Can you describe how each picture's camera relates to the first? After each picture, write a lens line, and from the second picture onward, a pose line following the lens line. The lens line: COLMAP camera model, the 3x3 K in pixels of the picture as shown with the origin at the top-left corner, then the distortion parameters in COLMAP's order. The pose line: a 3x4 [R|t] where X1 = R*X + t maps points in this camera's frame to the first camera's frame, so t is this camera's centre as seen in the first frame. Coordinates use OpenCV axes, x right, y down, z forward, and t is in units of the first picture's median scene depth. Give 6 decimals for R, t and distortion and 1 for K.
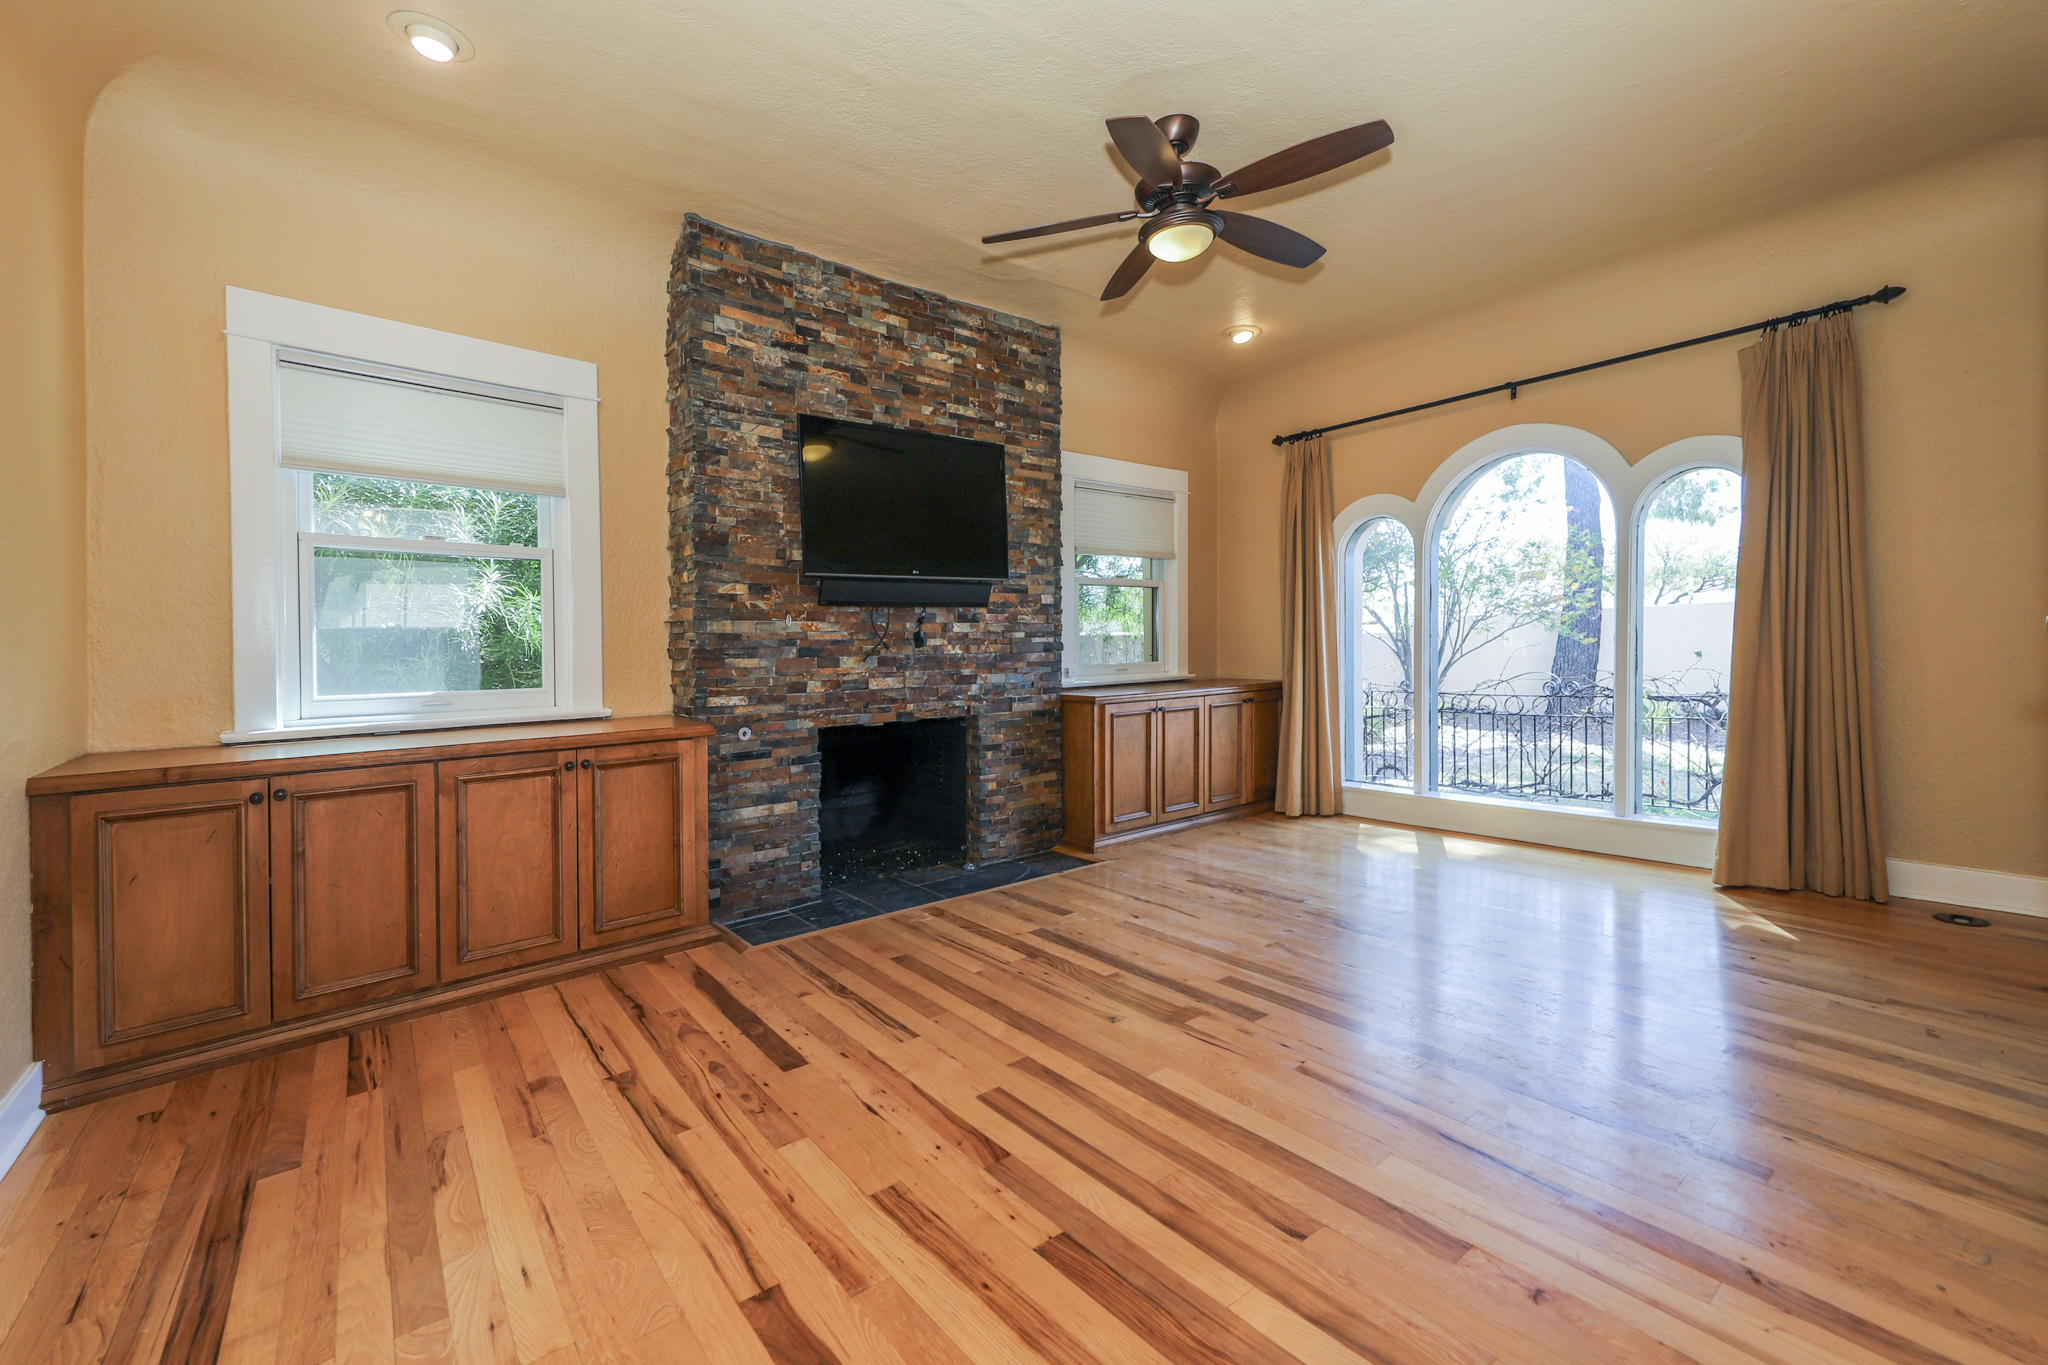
lens RADIAL K [[771.7, 0, 1024.0], [0, 771.7, 682.5], [0, 0, 1]] dist [0.000464, 0.000009]
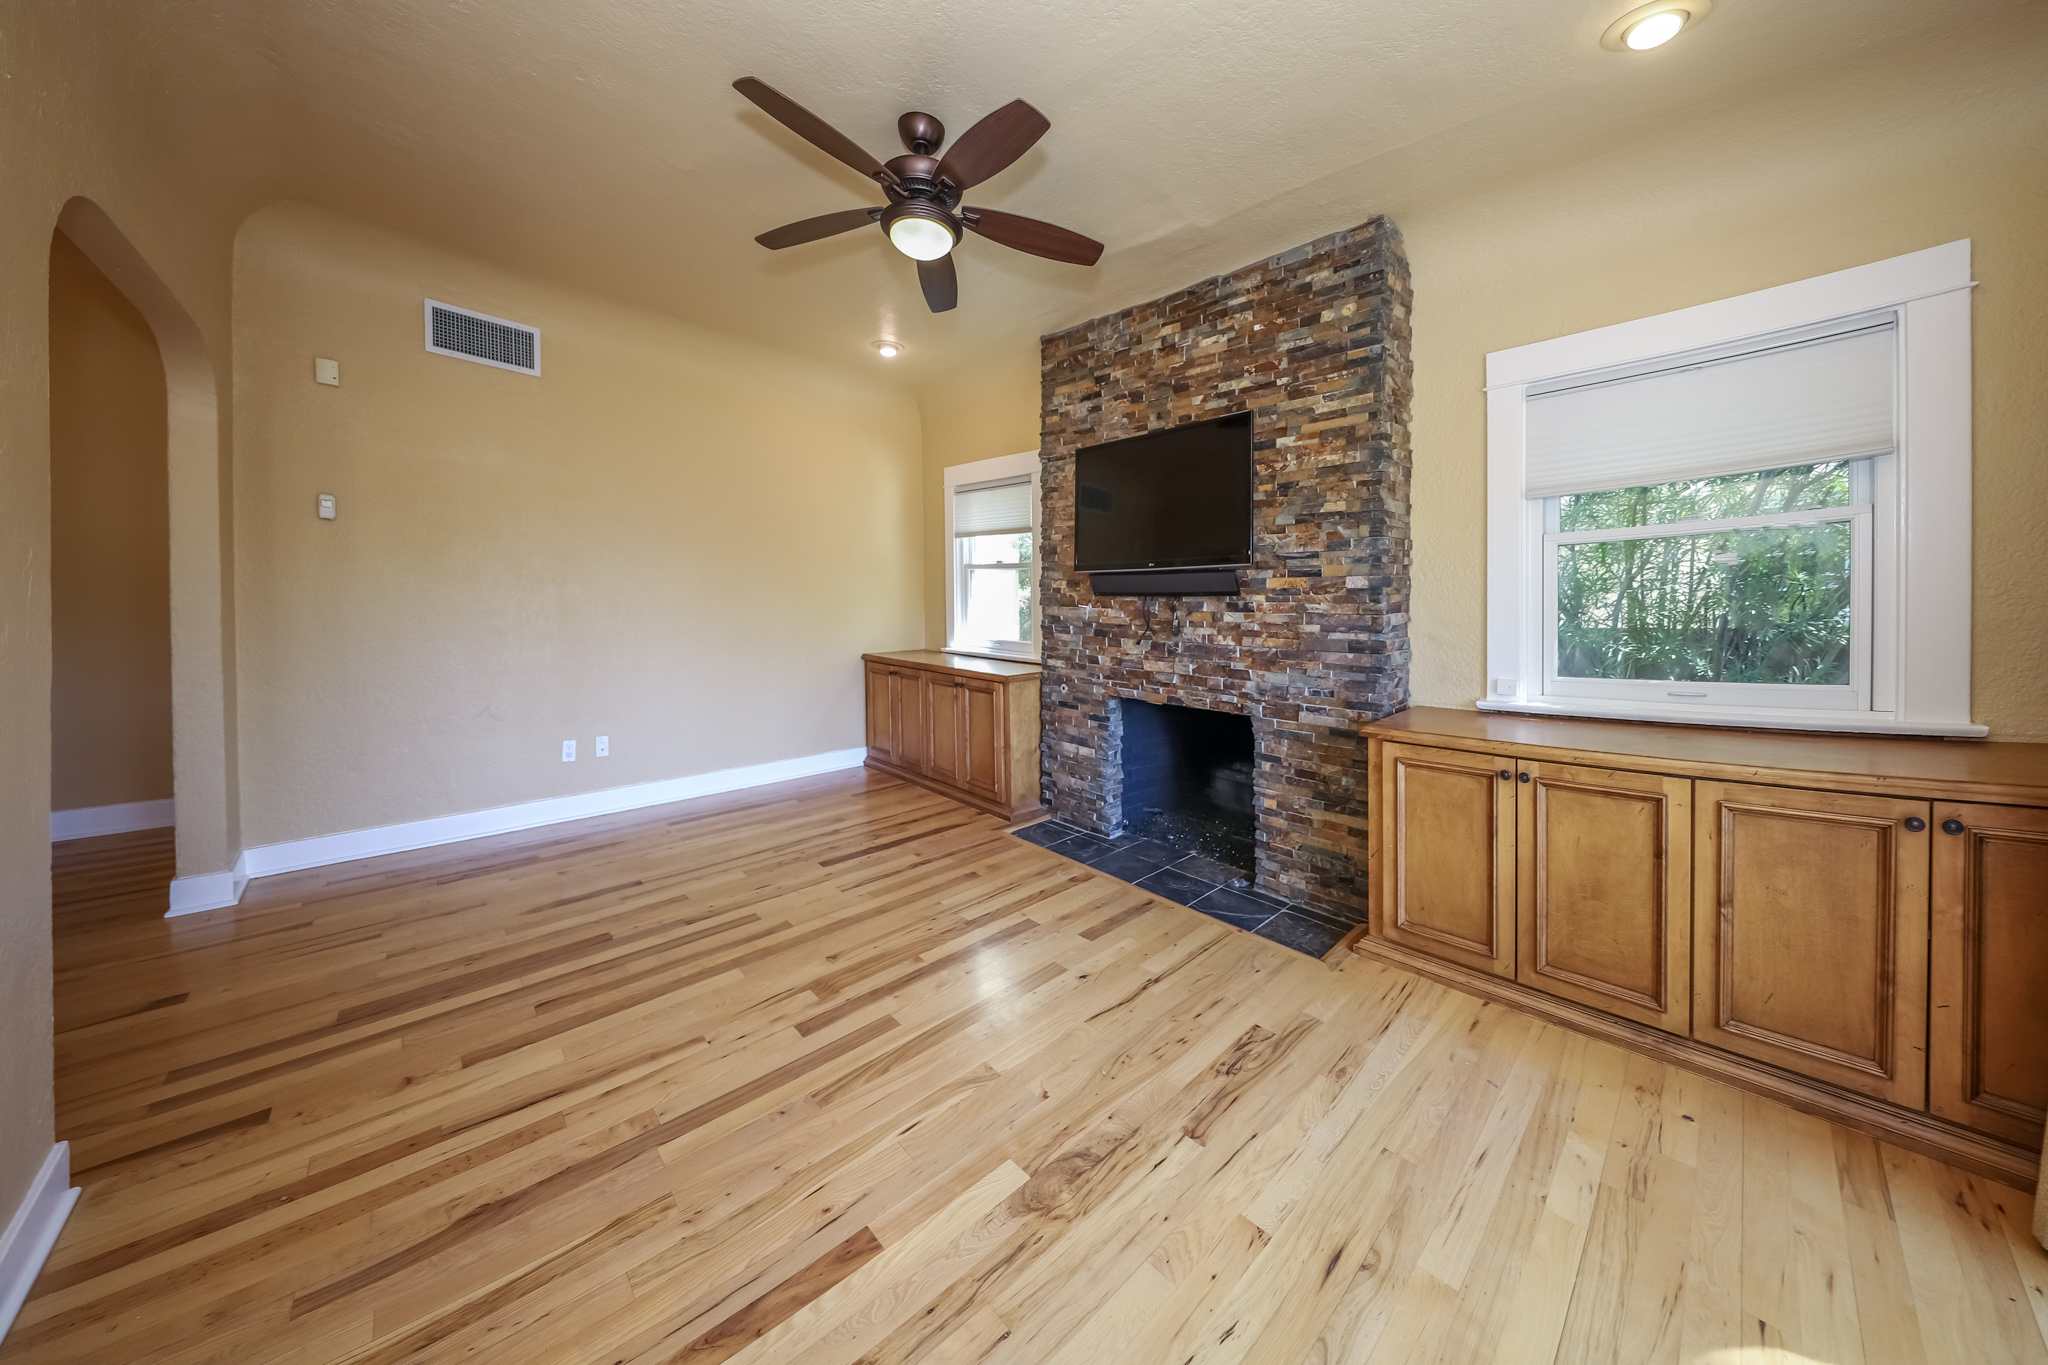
lens RADIAL K [[681.6, 0, 1025.3], [0, 681.6, 576.1], [0, 0, 1]] dist [-0.016752, 0.000066]
pose [[0.112015, 0.000672, -0.993706, 0.719954], [-0.045800, 0.998941, -0.004488, -0.108251], [0.992650, 0.046015, 0.111927, 0.679386]]
